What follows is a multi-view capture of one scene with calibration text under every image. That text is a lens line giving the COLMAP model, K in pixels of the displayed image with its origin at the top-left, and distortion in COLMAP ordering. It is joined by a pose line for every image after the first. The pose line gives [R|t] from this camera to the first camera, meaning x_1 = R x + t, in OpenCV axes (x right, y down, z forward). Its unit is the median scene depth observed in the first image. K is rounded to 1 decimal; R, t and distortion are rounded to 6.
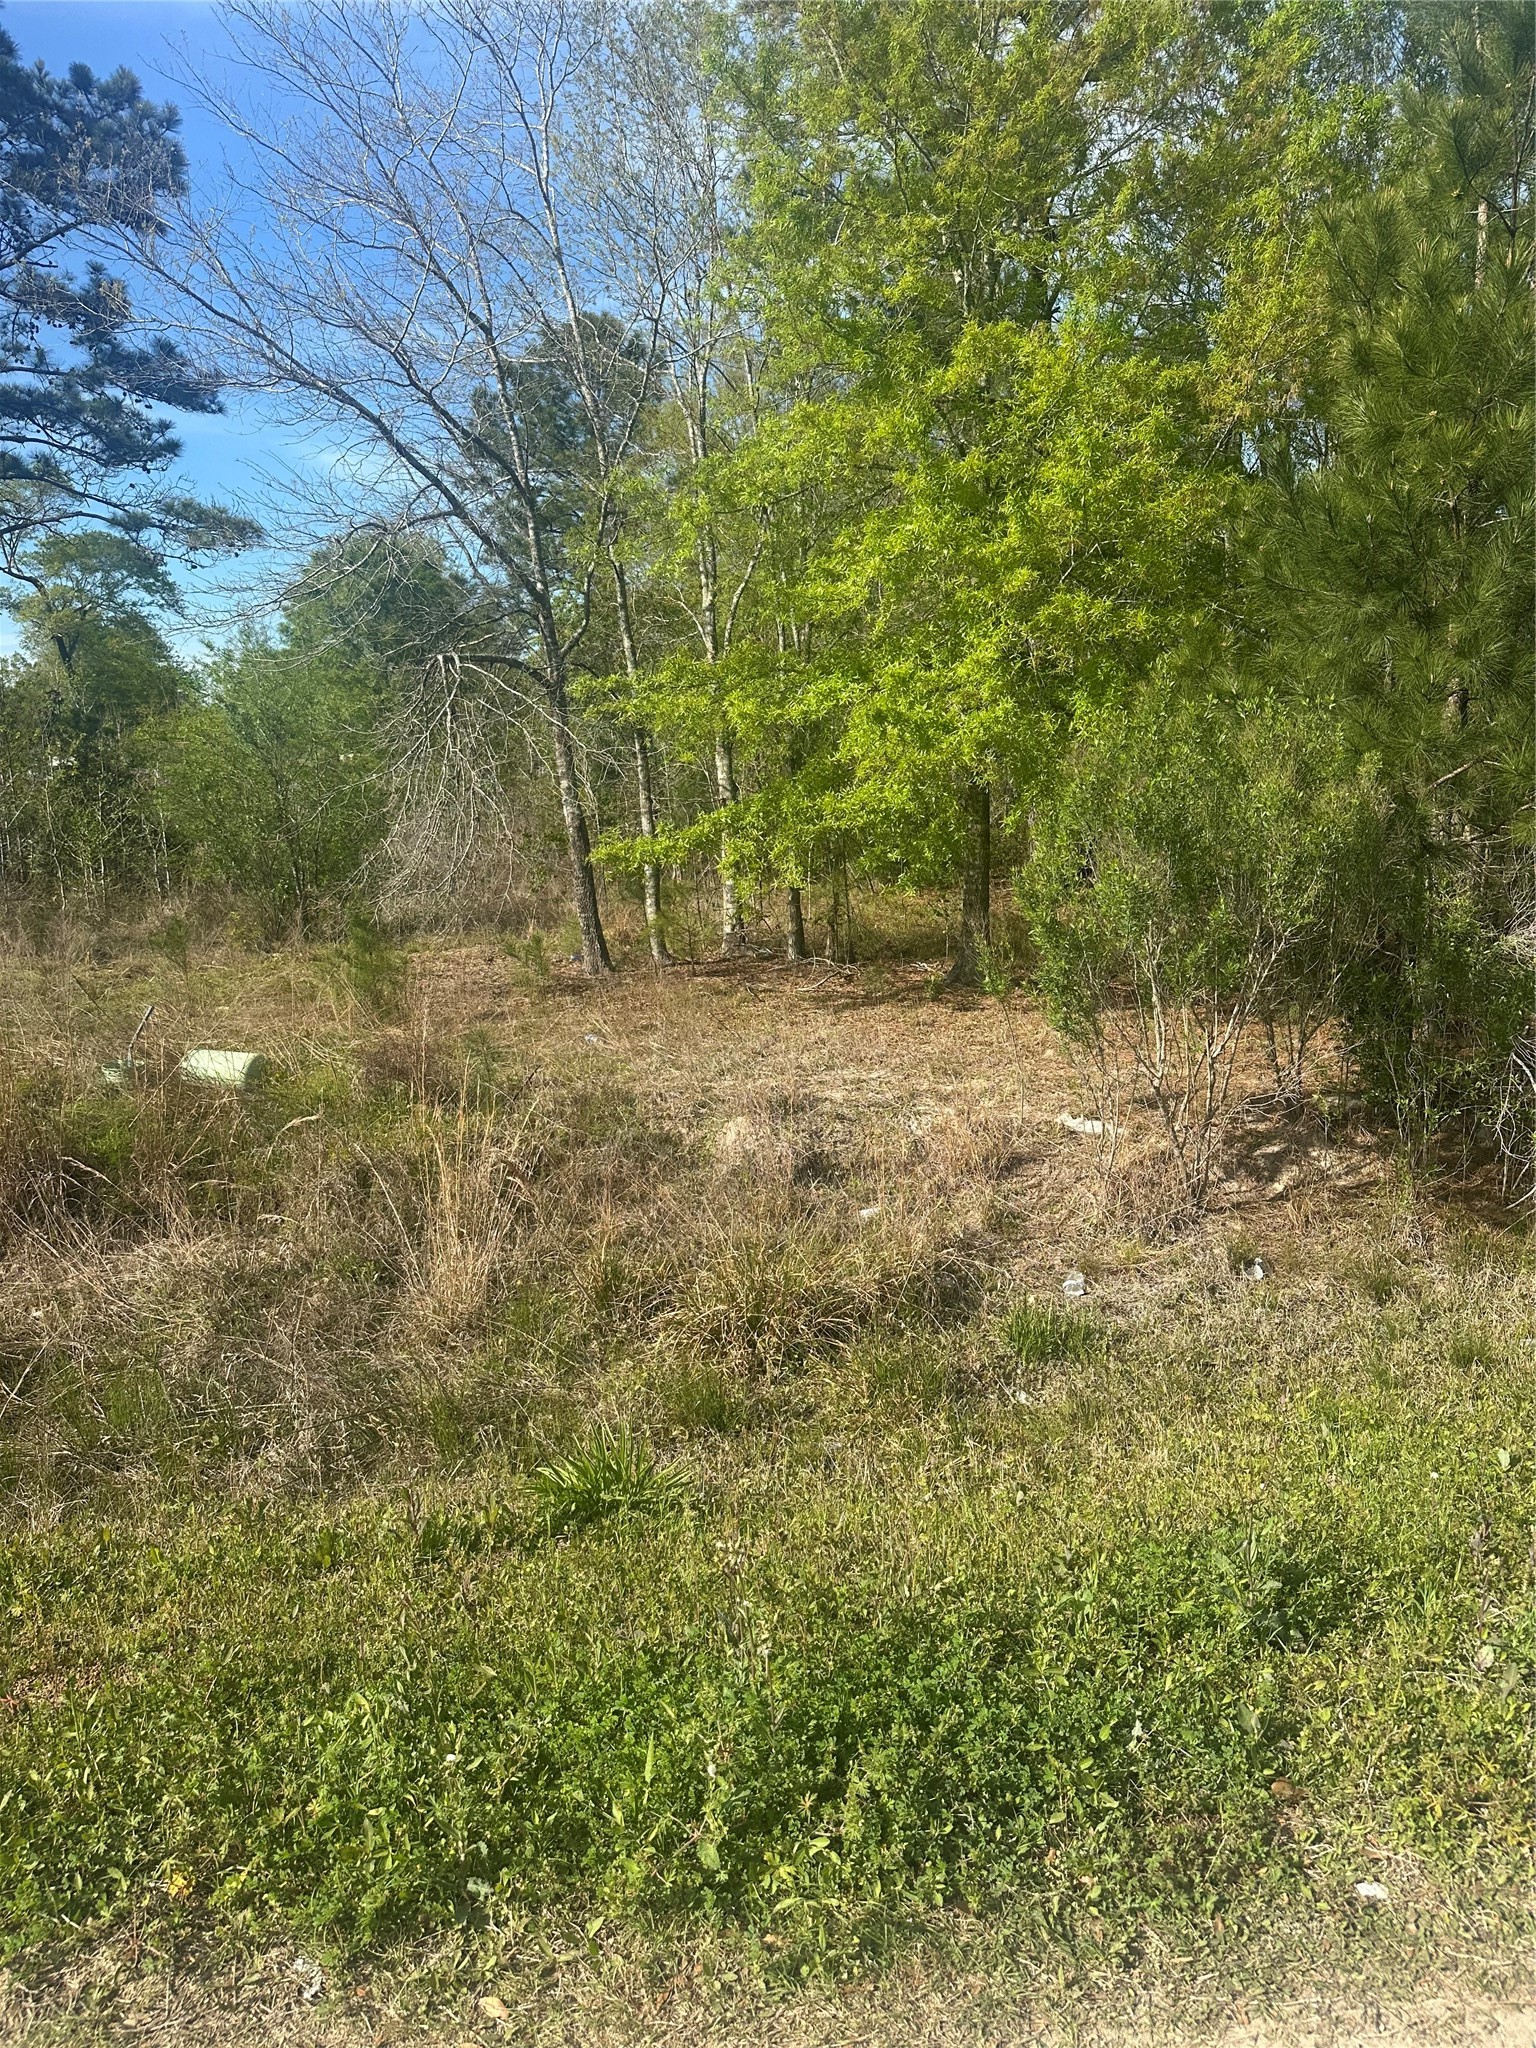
lens RADIAL K [[1412.1, 0, 781.8], [0, 1412.1, 1023.2], [0, 0, 1]] dist [0.034873, -0.048410]
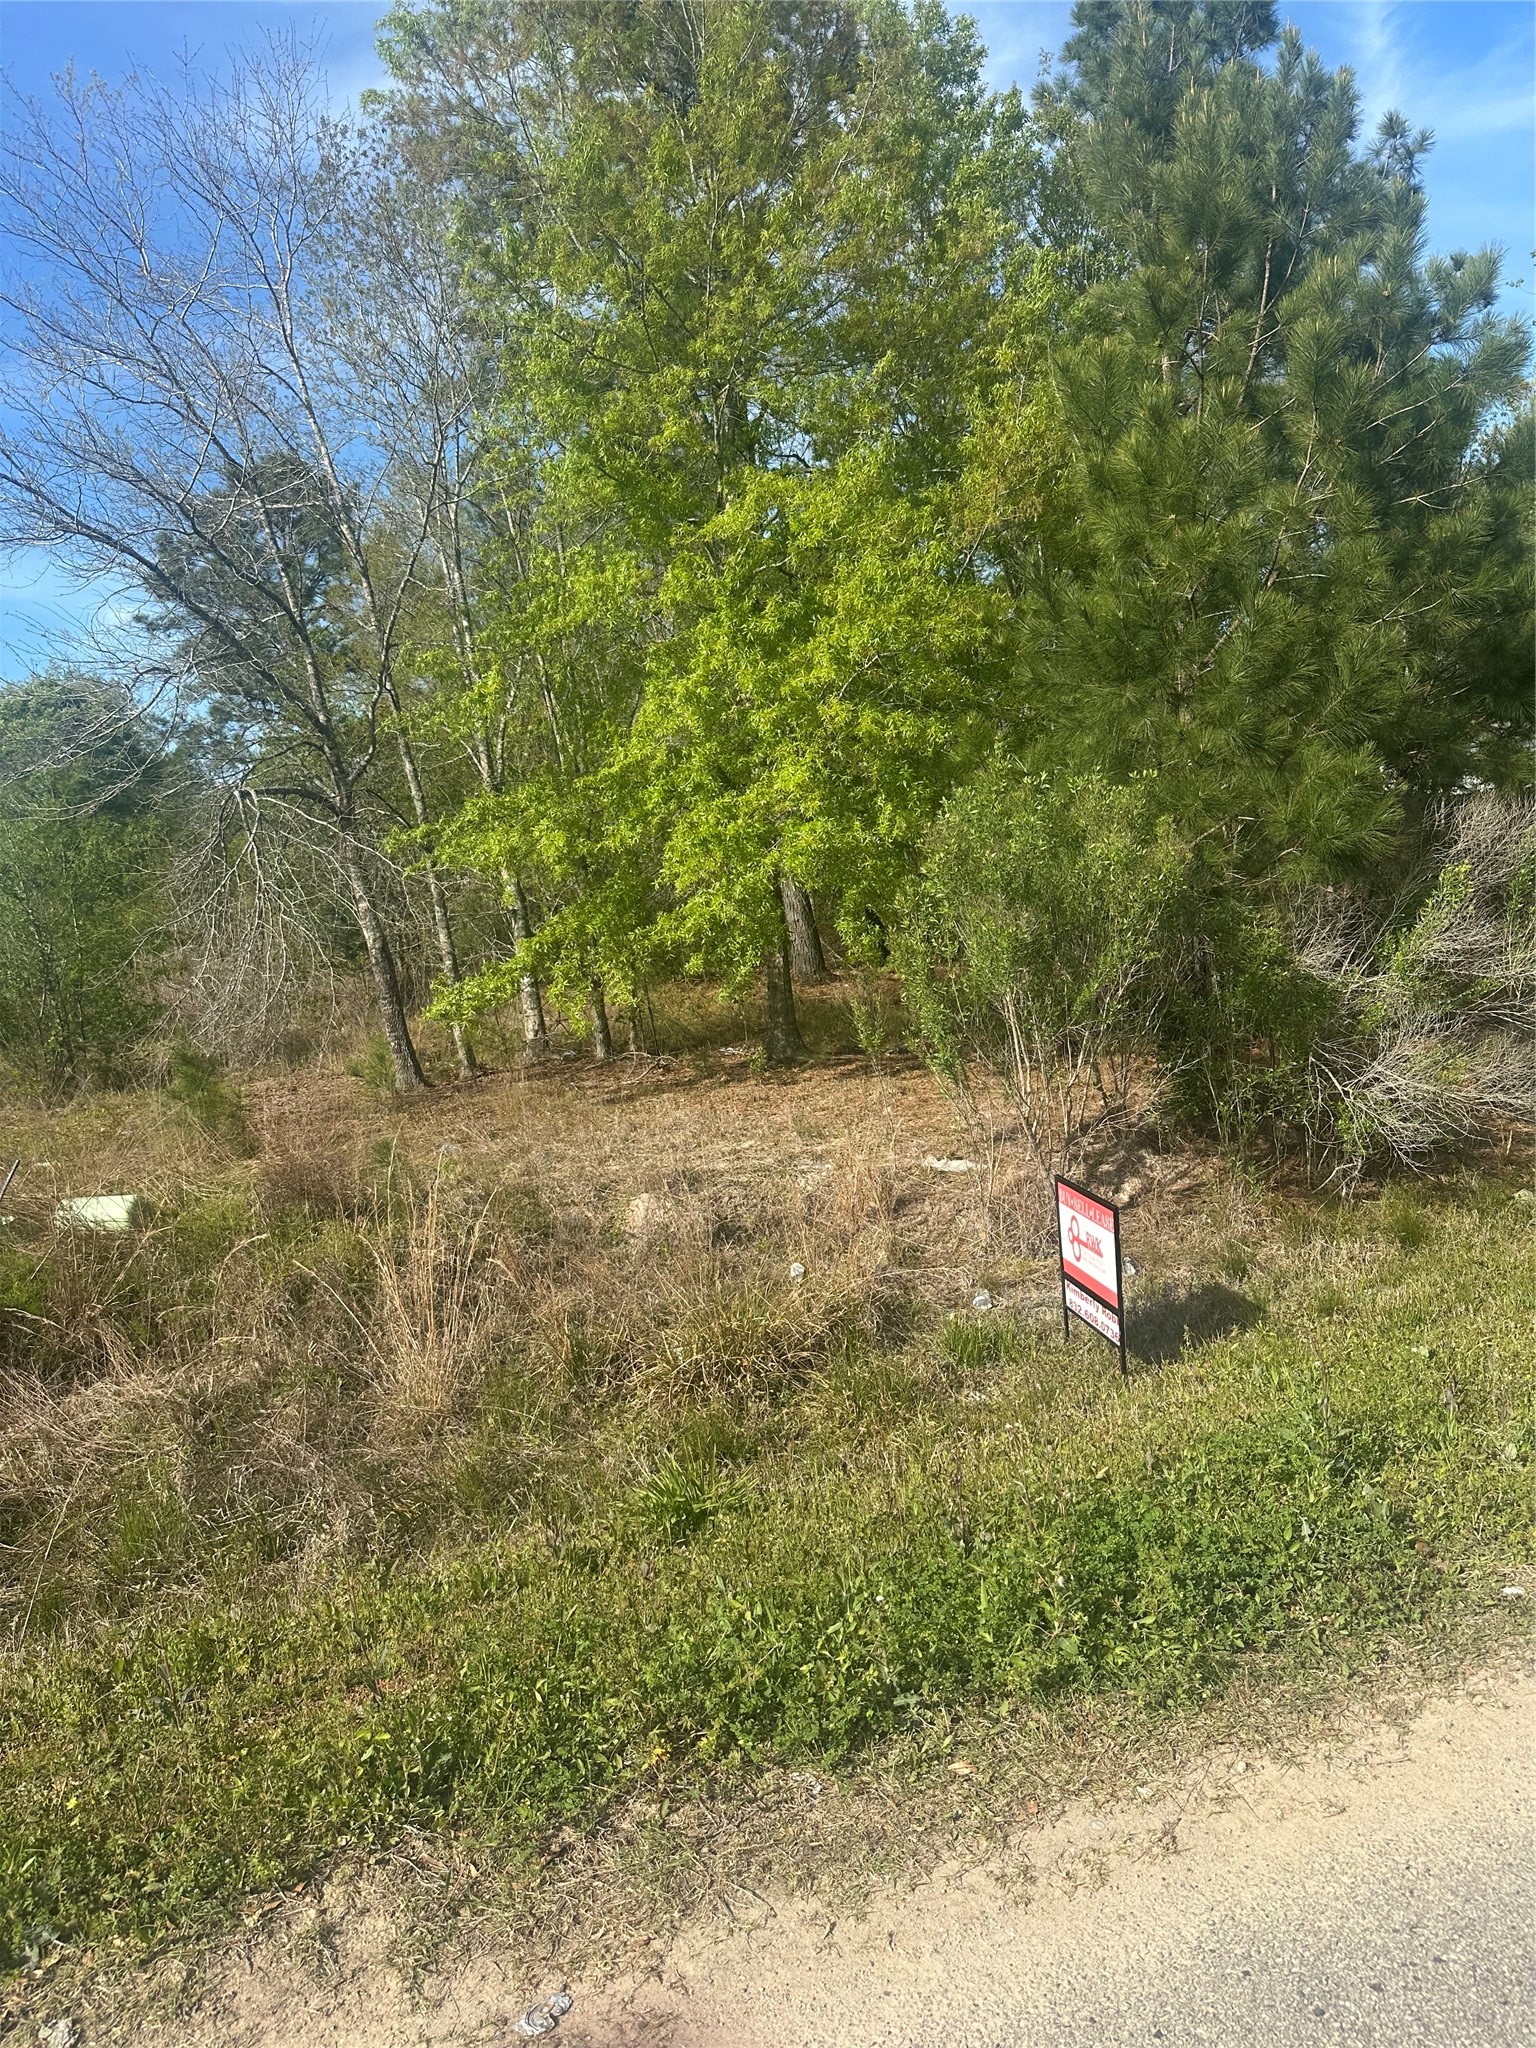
lens RADIAL K [[1412.1, 0, 765.3], [0, 1412.1, 1026.9], [0, 0, 1]] dist [0.034873, -0.048410]
pose [[0.977612, -0.096642, 0.186911, -0.117431], [0.109716, 0.992096, -0.060895, 0.015057], [-0.179549, 0.080039, 0.980488, -0.064907]]
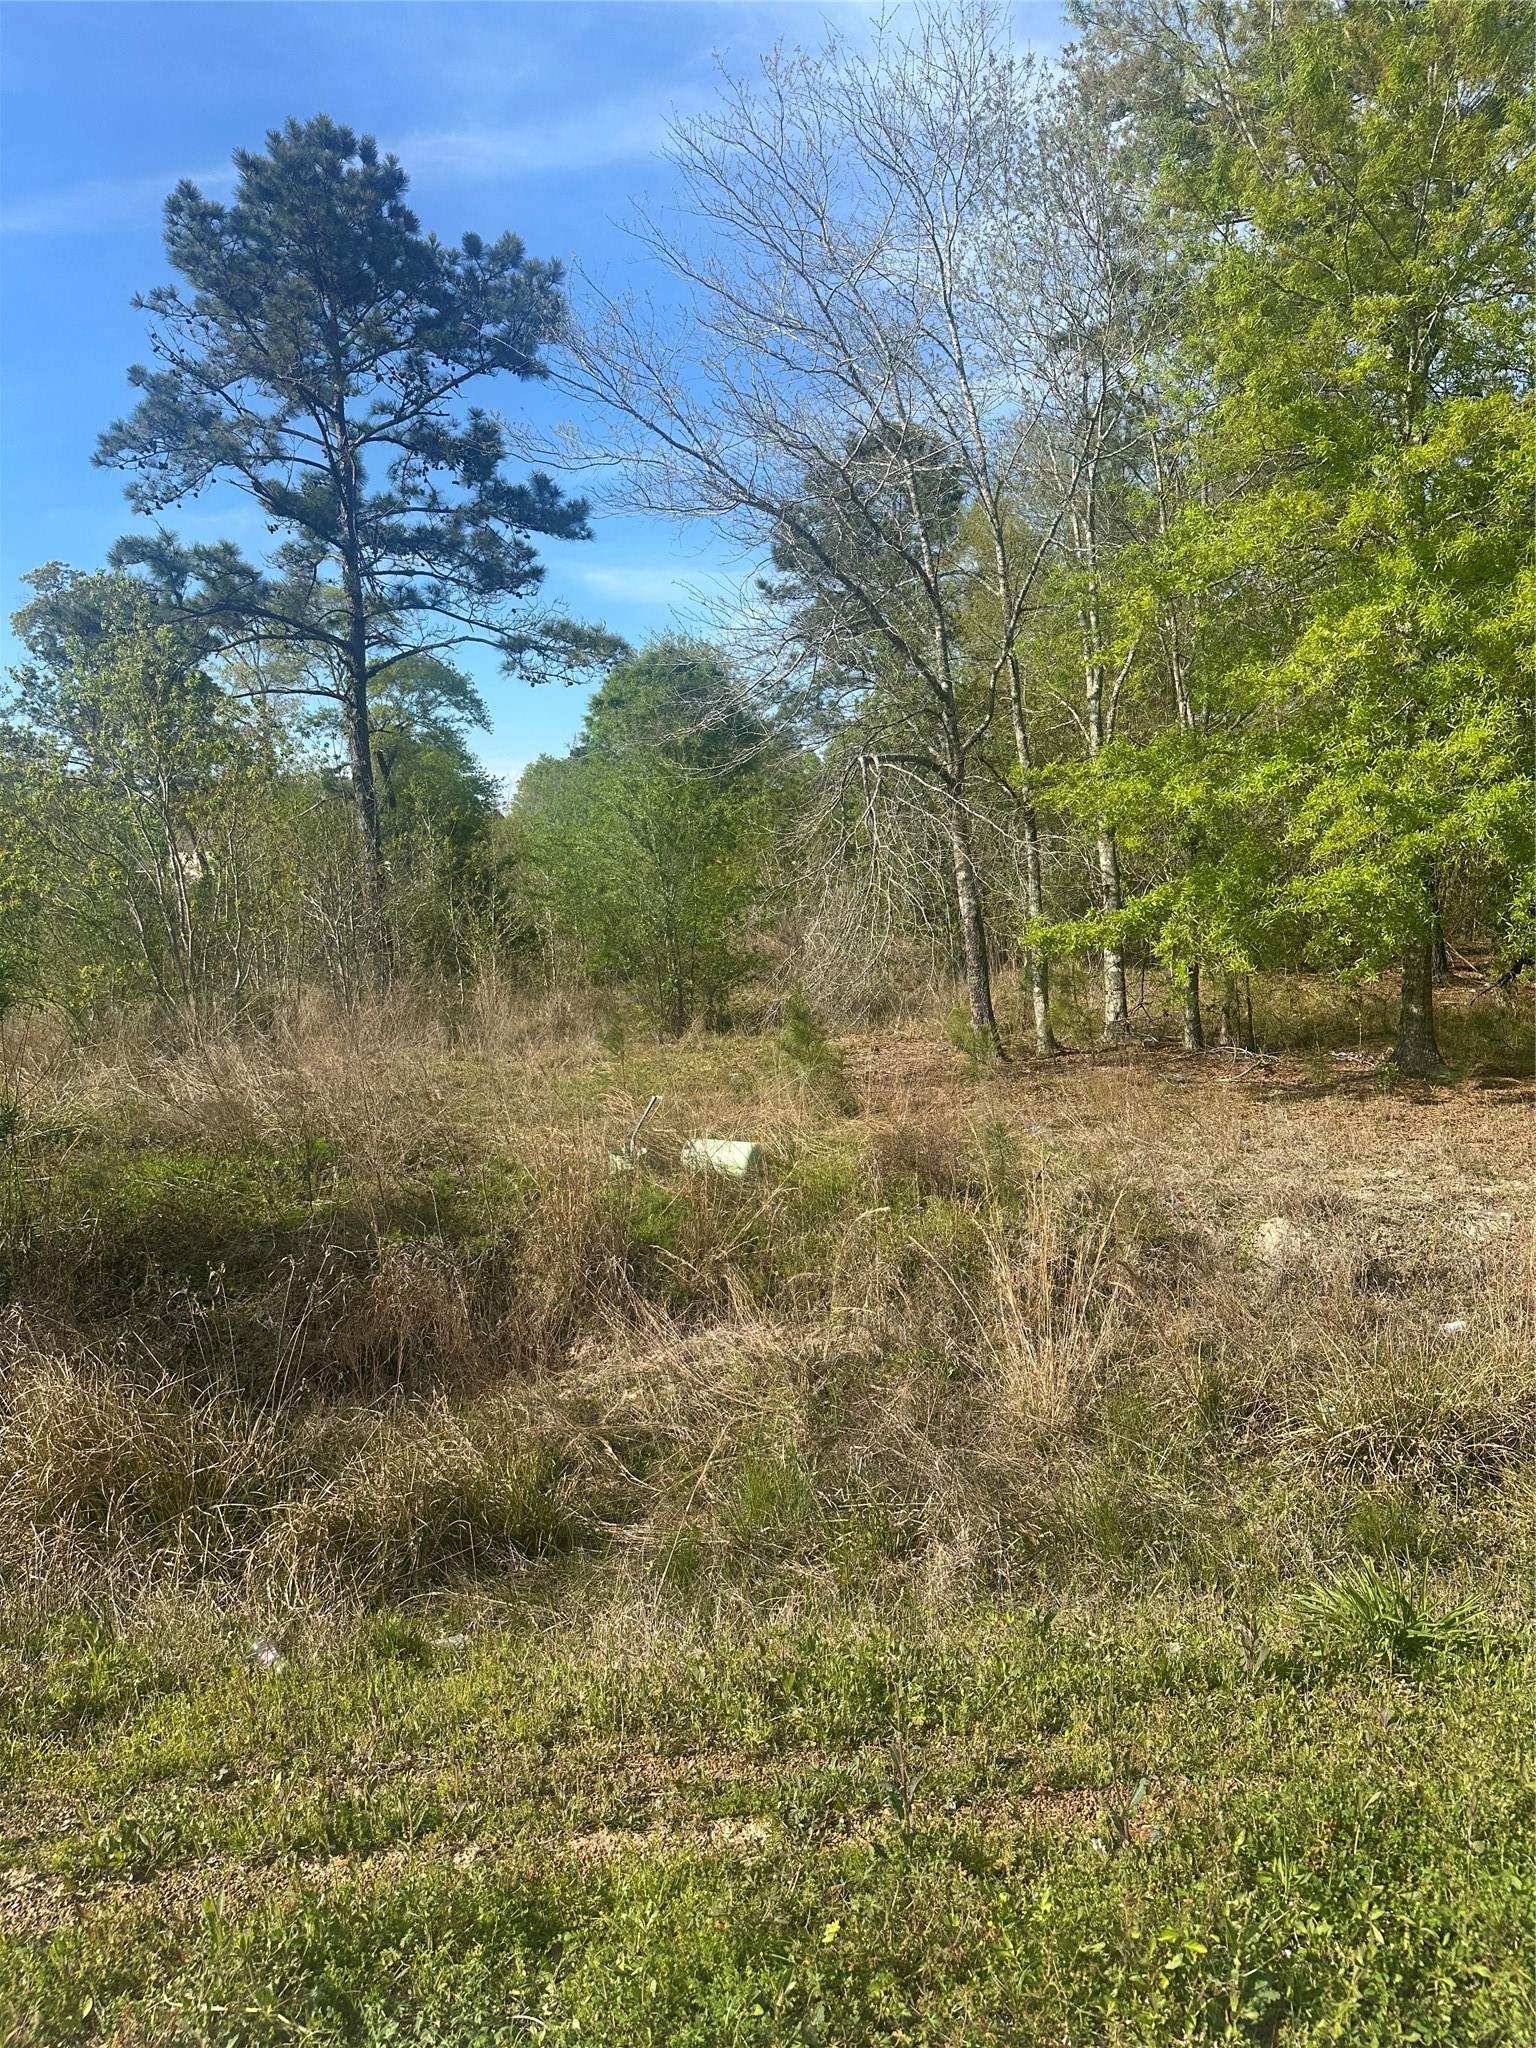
lens RADIAL K [[1412.1, 0, 796.3], [0, 1412.1, 1028.1], [0, 0, 1]] dist [0.034873, -0.048410]
pose [[0.985528, -0.001405, -0.169504, -0.173839], [-0.008683, 0.998235, -0.058756, -0.002104], [0.169287, 0.059378, 0.983776, -0.004898]]
